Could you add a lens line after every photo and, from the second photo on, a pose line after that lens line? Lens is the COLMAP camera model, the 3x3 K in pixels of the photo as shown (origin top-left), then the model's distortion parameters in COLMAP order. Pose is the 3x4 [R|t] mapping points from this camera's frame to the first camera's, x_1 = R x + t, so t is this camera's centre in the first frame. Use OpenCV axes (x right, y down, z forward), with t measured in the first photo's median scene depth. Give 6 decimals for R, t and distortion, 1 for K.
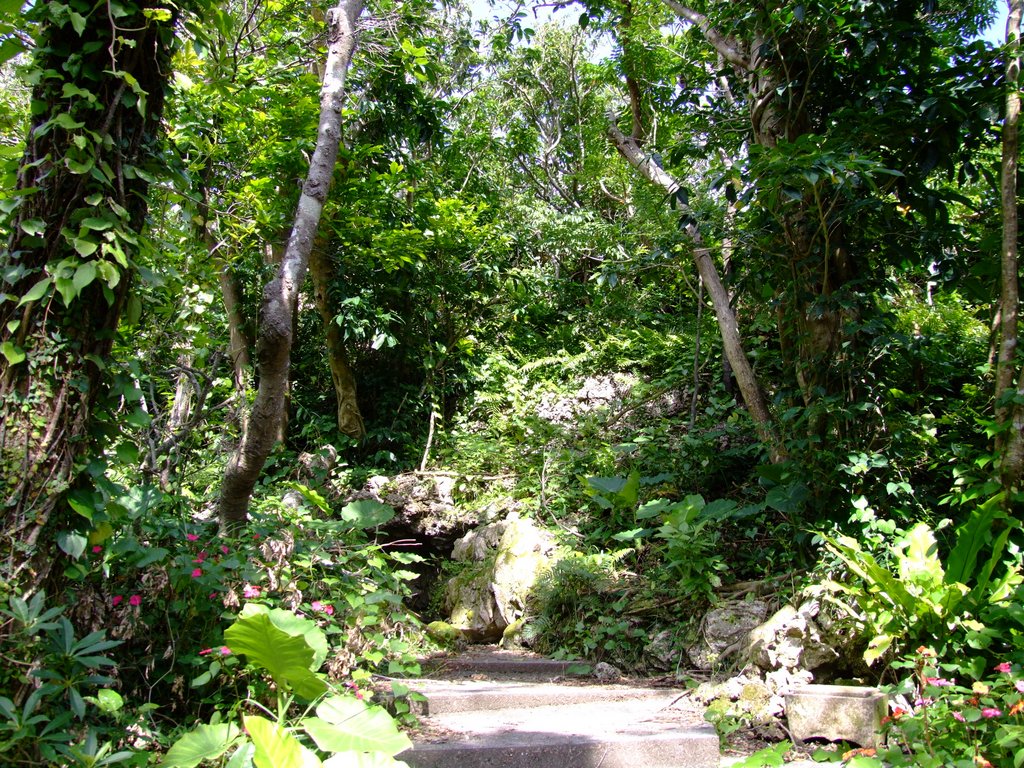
lens RADIAL K [[835.7, 0, 509.9], [0, 835.7, 388.4], [0, 0, 1]] dist [-0.146056, 0.132202]
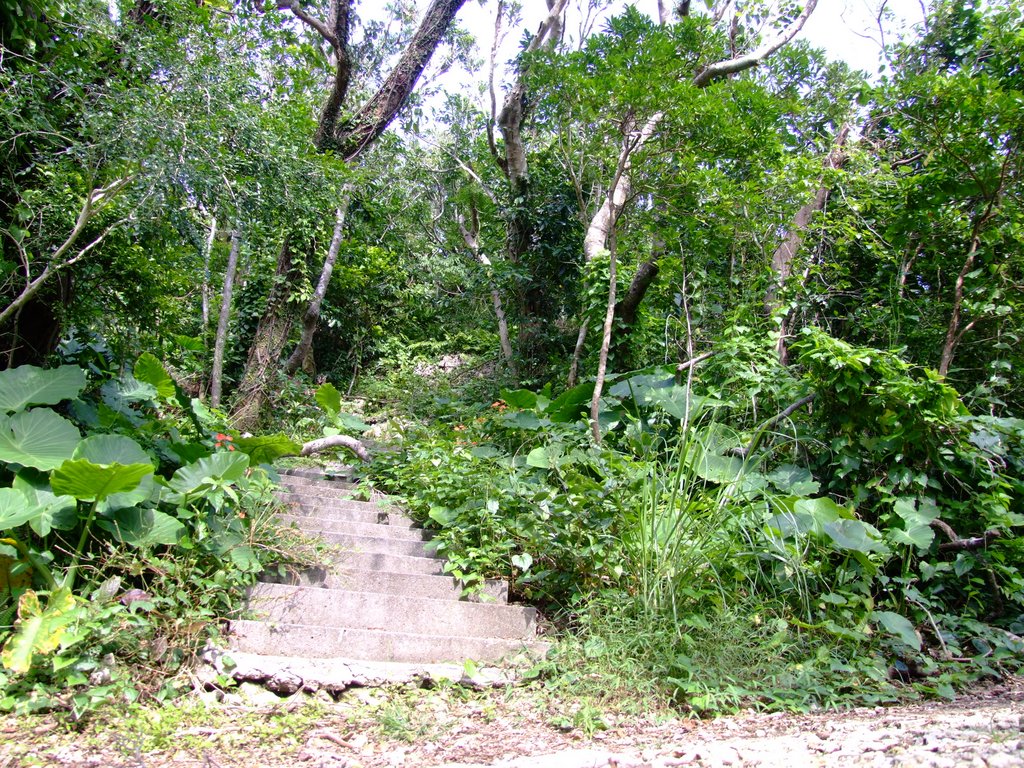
lens RADIAL K [[835.7, 0, 509.9], [0, 835.7, 388.4], [0, 0, 1]] dist [-0.146056, 0.132202]
pose [[0.989056, 0.078378, 0.124997, 0.014724], [-0.077703, 0.996924, -0.010272, 0.065331], [-0.125418, 0.000447, 0.992104, -0.754247]]
